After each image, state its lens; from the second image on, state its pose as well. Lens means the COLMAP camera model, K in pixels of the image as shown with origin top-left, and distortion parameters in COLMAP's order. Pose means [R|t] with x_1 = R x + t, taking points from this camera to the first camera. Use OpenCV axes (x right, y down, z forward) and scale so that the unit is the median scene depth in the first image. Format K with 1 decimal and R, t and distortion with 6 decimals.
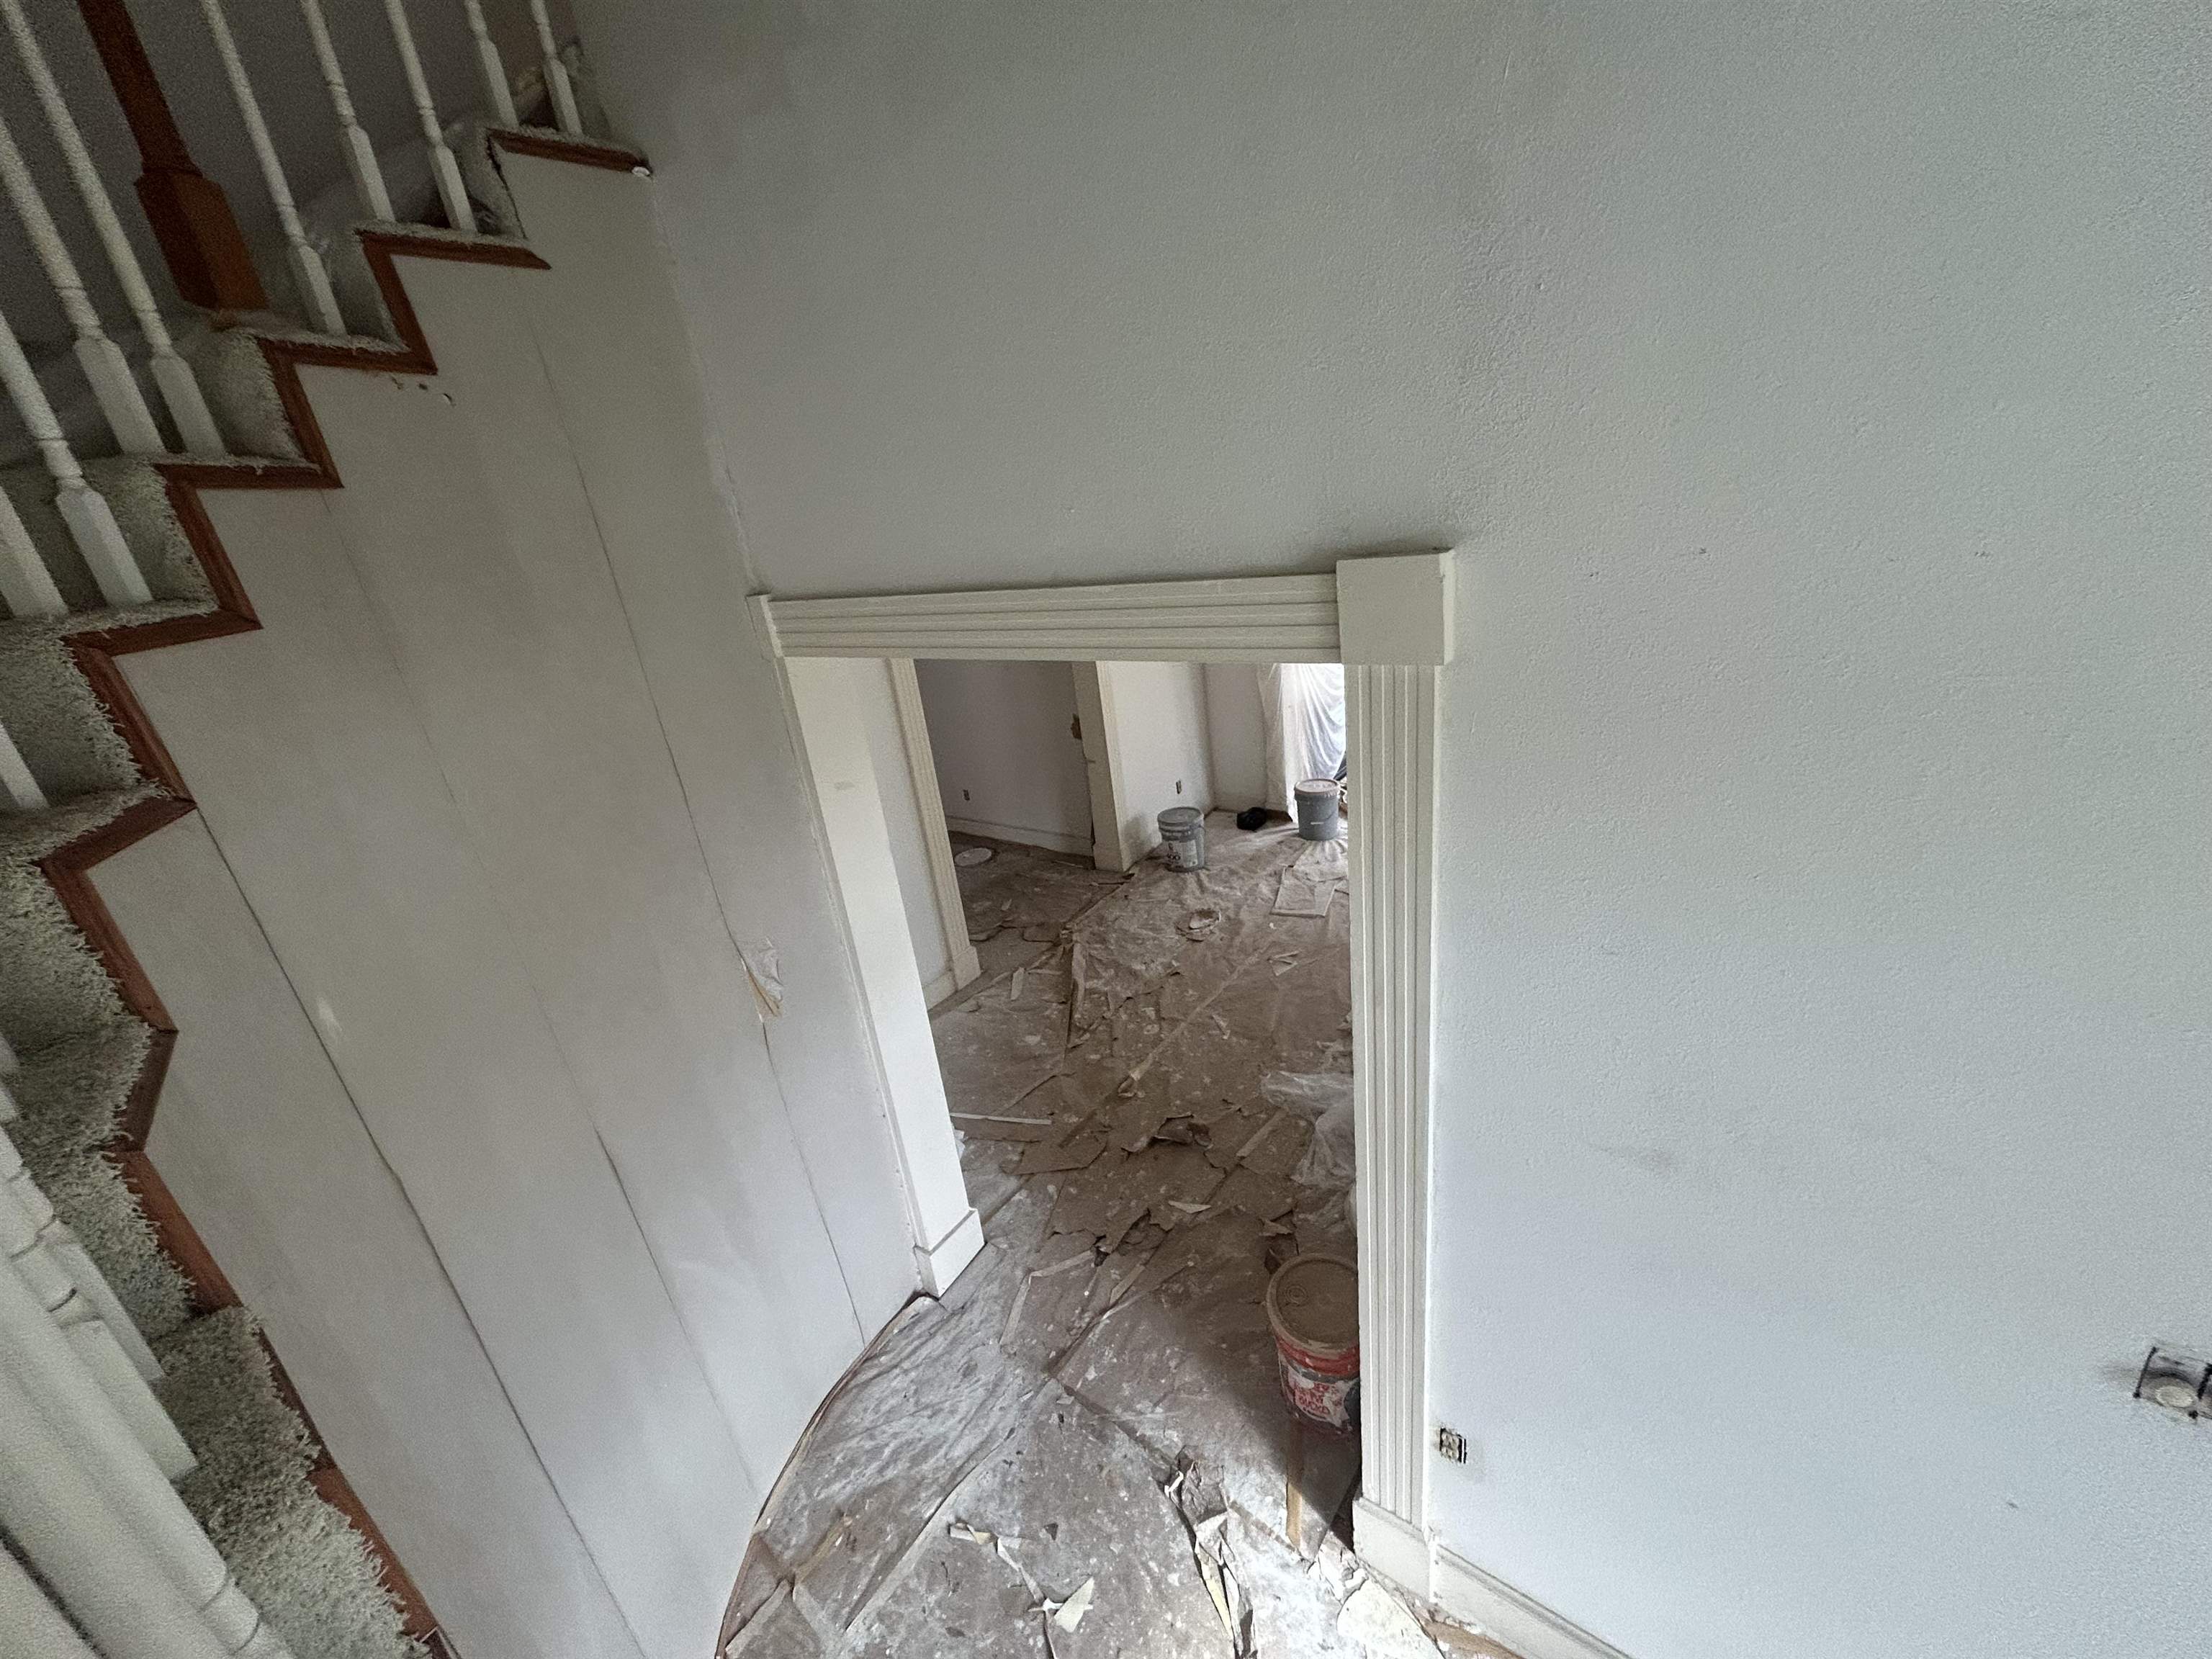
lens RADIAL K [[886.9, 0, 1090.4], [0, 886.9, 829.3], [0, 0, 1]] dist [-0.001643, 0.001022]
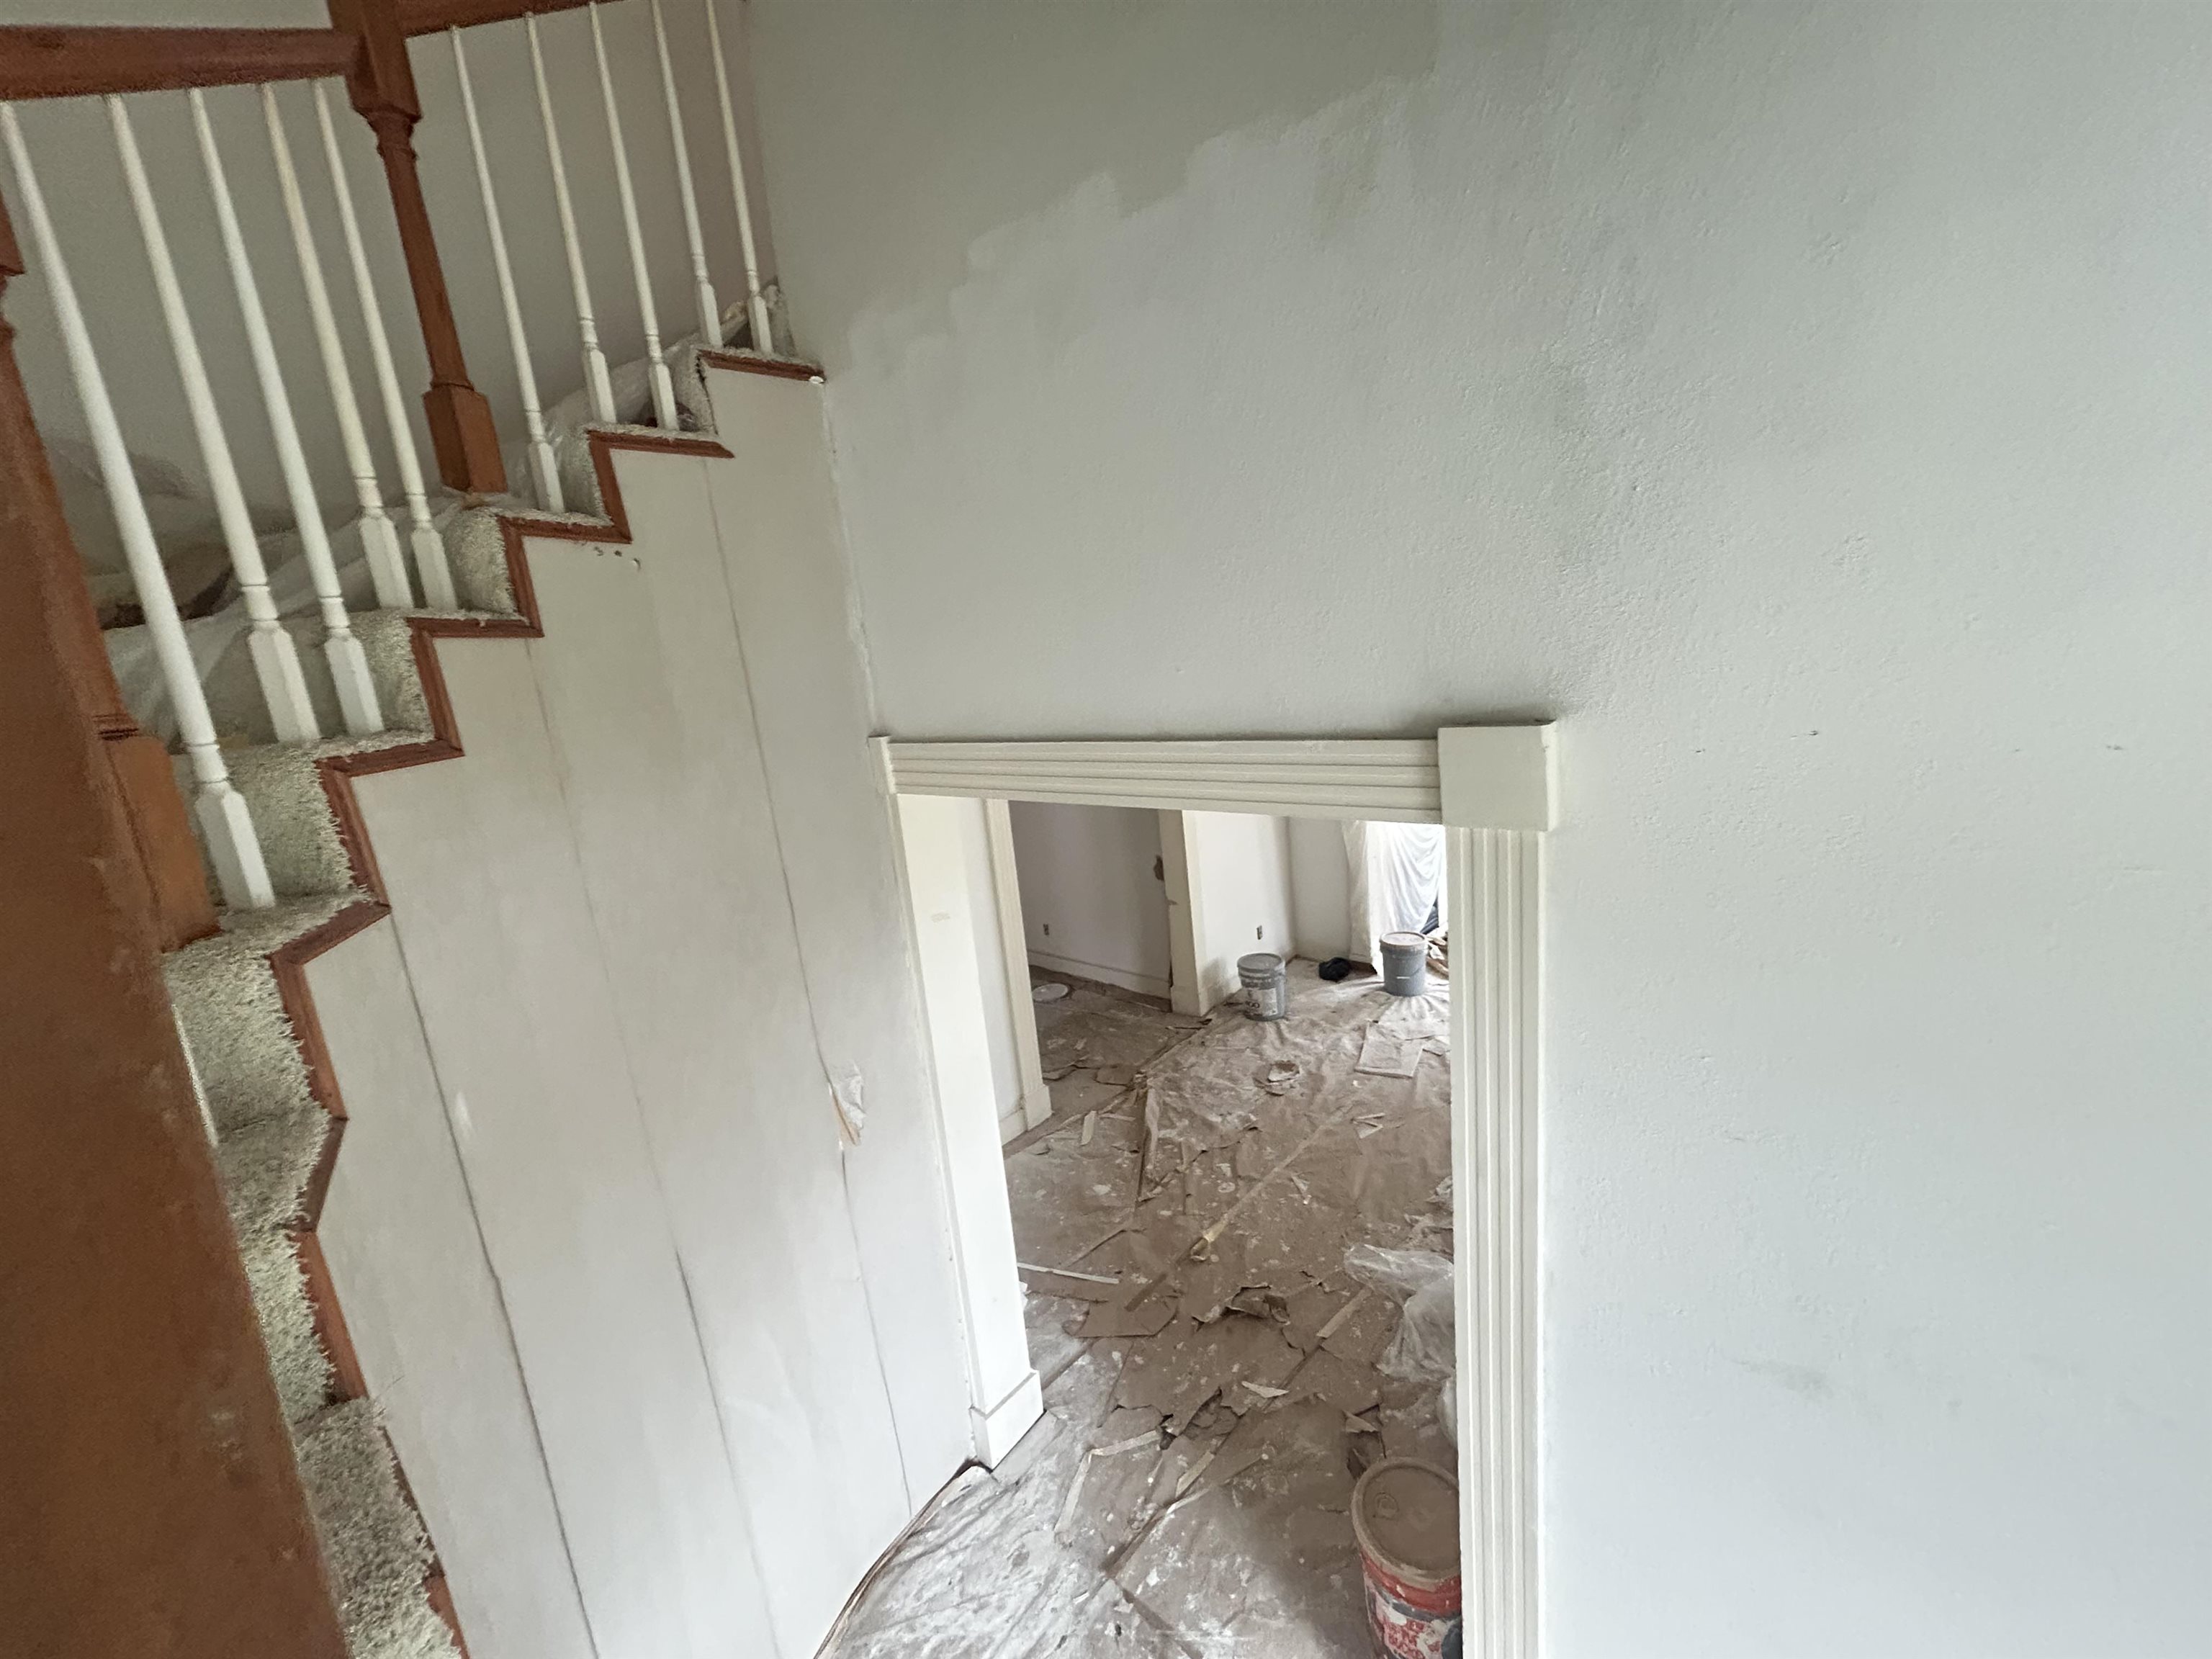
lens RADIAL K [[886.9, 0, 1091.7], [0, 886.9, 830.5], [0, 0, 1]] dist [-0.001643, 0.001022]
pose [[0.995406, 0.042218, -0.085938, -0.020867], [-0.054859, 0.987086, -0.150508, -0.003504], [0.078474, 0.154531, 0.984867, -0.023524]]
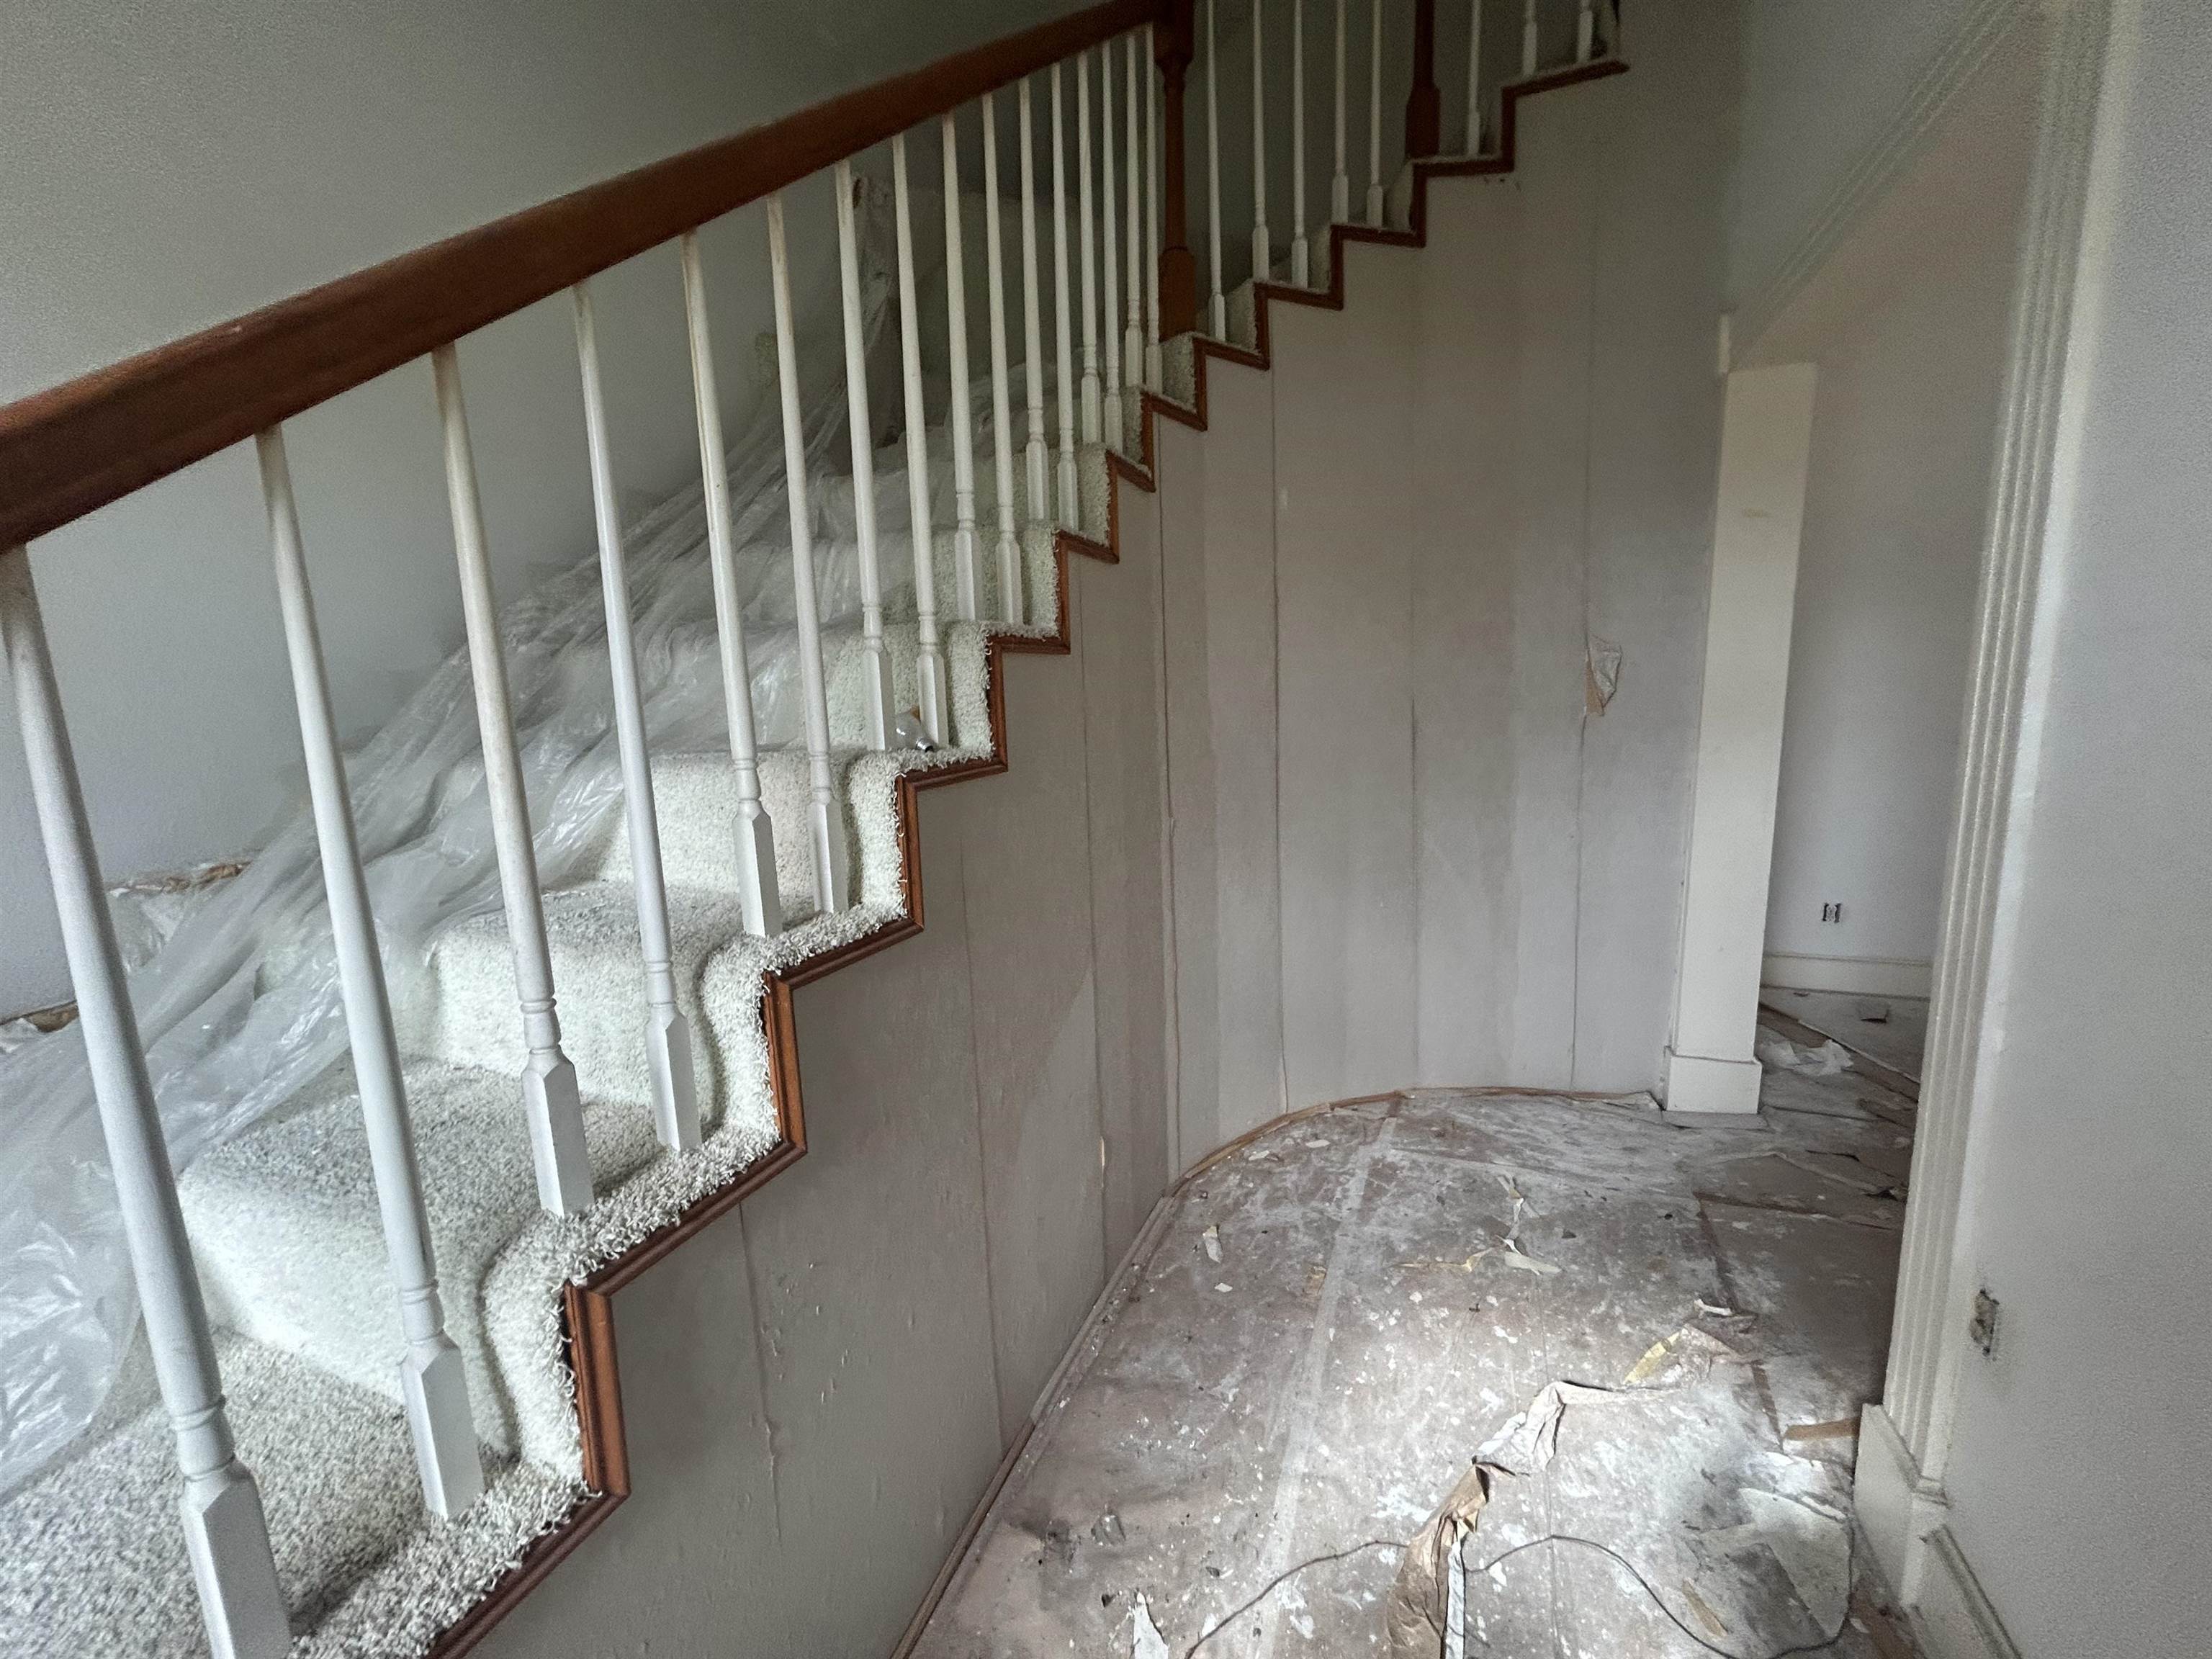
lens RADIAL K [[886.9, 0, 1092.3], [0, 886.9, 838.6], [0, 0, 1]] dist [-0.001643, 0.001022]
pose [[0.248296, 0.278333, -0.927836, 0.672339], [-0.336714, 0.922903, 0.186746, 0.419136], [0.908280, 0.266047, 0.322872, 0.100383]]
